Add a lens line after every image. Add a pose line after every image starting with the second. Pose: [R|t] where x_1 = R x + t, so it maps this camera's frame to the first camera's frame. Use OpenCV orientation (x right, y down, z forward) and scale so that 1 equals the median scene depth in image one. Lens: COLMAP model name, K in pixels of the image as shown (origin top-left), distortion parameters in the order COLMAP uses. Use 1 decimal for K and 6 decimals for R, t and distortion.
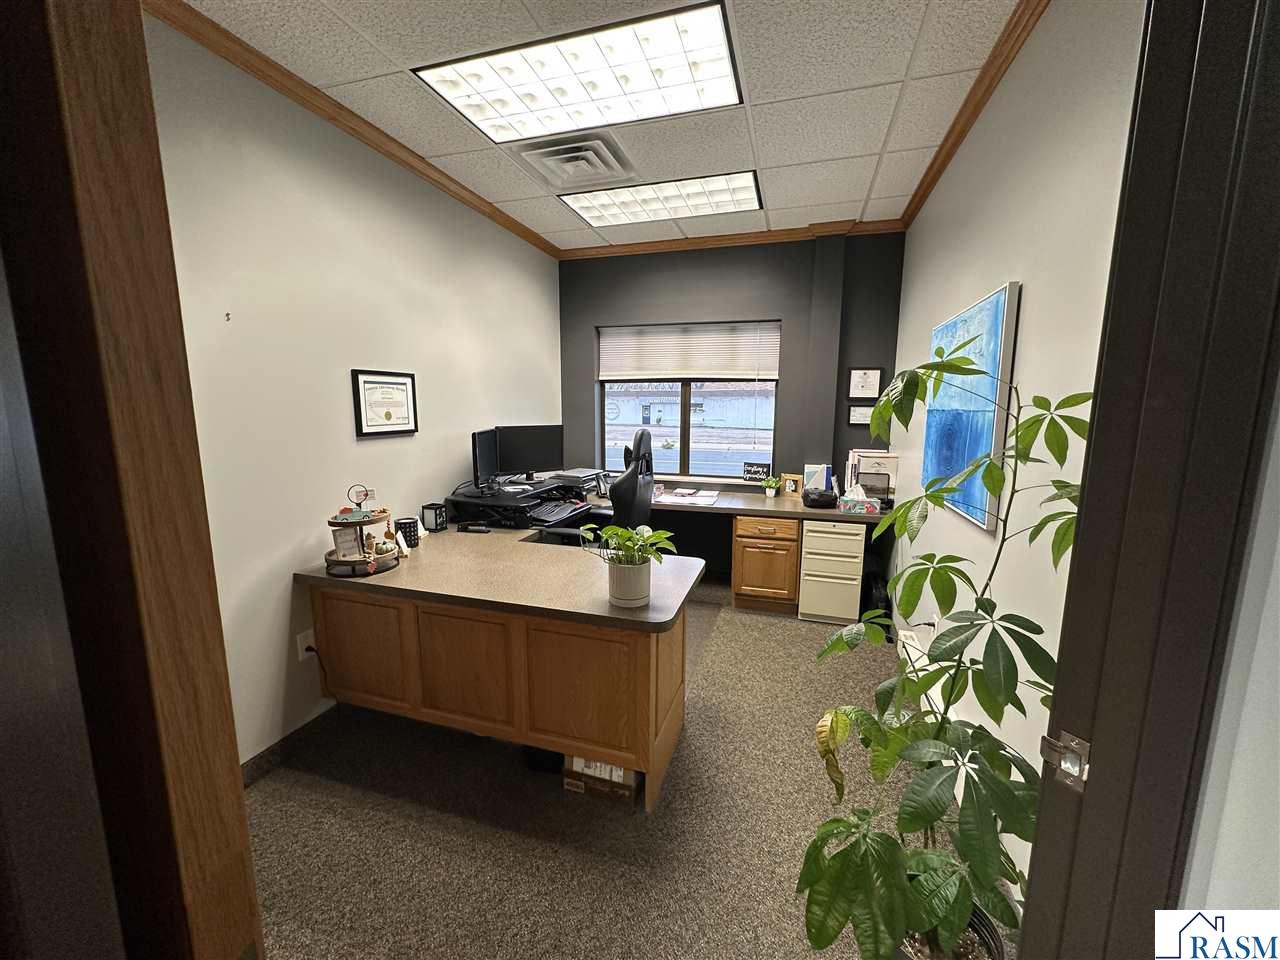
lens RADIAL K [[509.1, 0, 640.6], [0, 509.1, 481.3], [0, 0, 1]] dist [-0.000255, -0.000280]
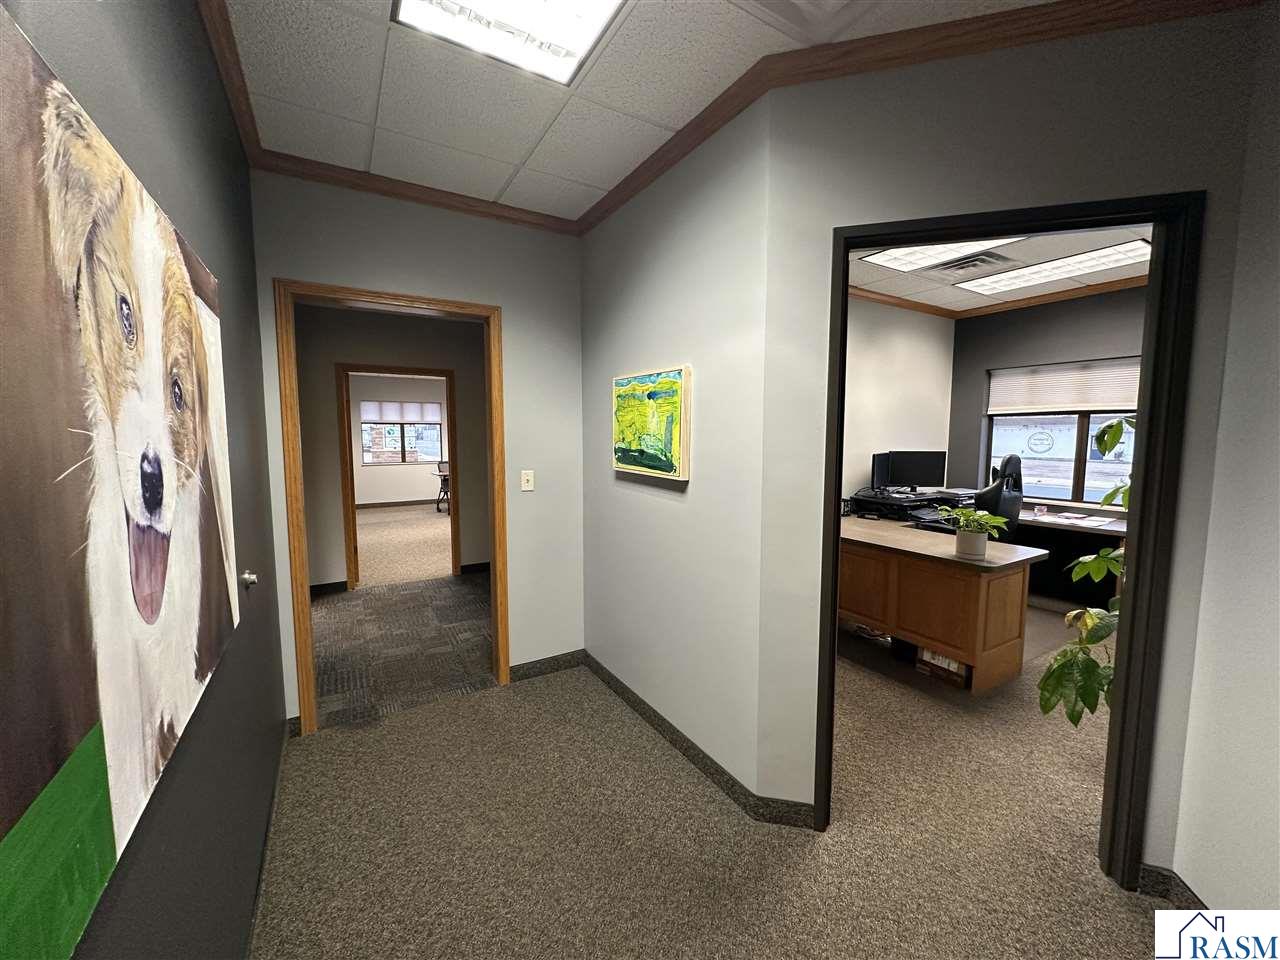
lens RADIAL K [[509.1, 0, 640.6], [0, 509.1, 481.3], [0, 0, 1]] dist [-0.000255, -0.000280]
pose [[0.746439, 0.058968, -0.662836, 0.149391], [-0.097441, 0.995015, -0.021212, 0.078206], [0.658281, 0.080421, 0.748464, -0.537707]]
